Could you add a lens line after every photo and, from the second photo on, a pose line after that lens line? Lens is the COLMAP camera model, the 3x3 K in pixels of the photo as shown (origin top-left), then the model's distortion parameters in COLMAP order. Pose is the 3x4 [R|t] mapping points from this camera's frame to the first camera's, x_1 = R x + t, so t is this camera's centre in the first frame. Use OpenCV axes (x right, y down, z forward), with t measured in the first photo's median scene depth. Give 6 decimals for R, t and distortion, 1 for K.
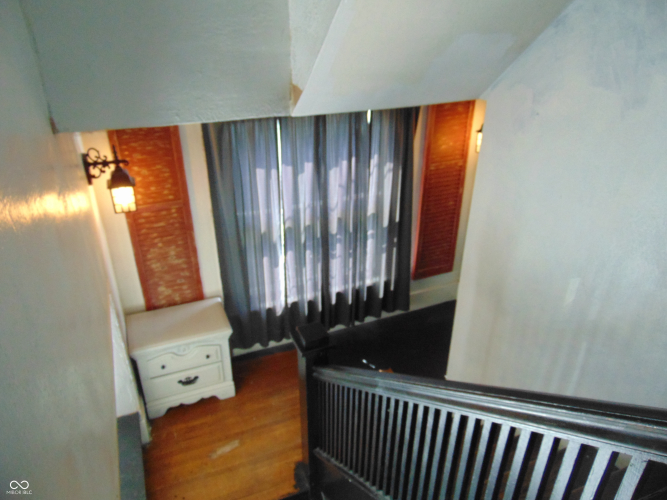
lens RADIAL K [[490.7, 0, 333.3], [0, 490.7, 246.2], [0, 0, 1]] dist [-0.009819, 0.012873]
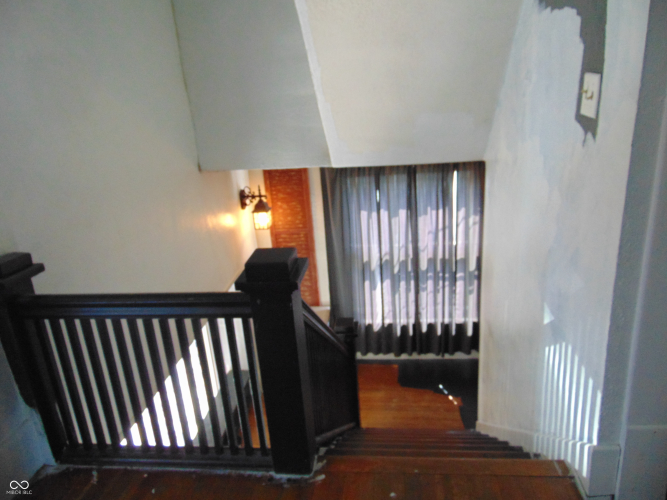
lens RADIAL K [[490.7, 0, 333.7], [0, 490.7, 255.2], [0, 0, 1]] dist [-0.009819, 0.012873]
pose [[0.873512, 0.111523, -0.473857, 0.406745], [-0.165566, 0.983437, -0.073753, 0.068352], [0.457783, 0.142879, 0.877508, -0.177202]]
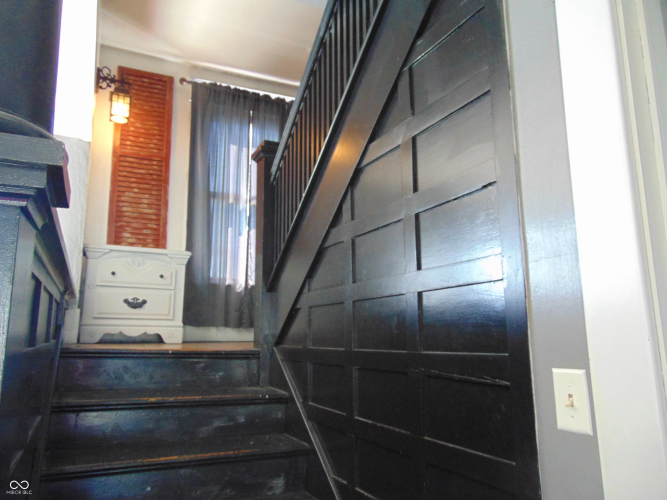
lens RADIAL K [[490.7, 0, 333.0], [0, 490.7, 255.0], [0, 0, 1]] dist [-0.009819, 0.012873]
pose [[0.998400, 0.001932, 0.056516, 0.026283], [0.032550, 0.797608, -0.602298, 0.767104], [-0.046241, 0.603174, 0.796268, 0.184591]]
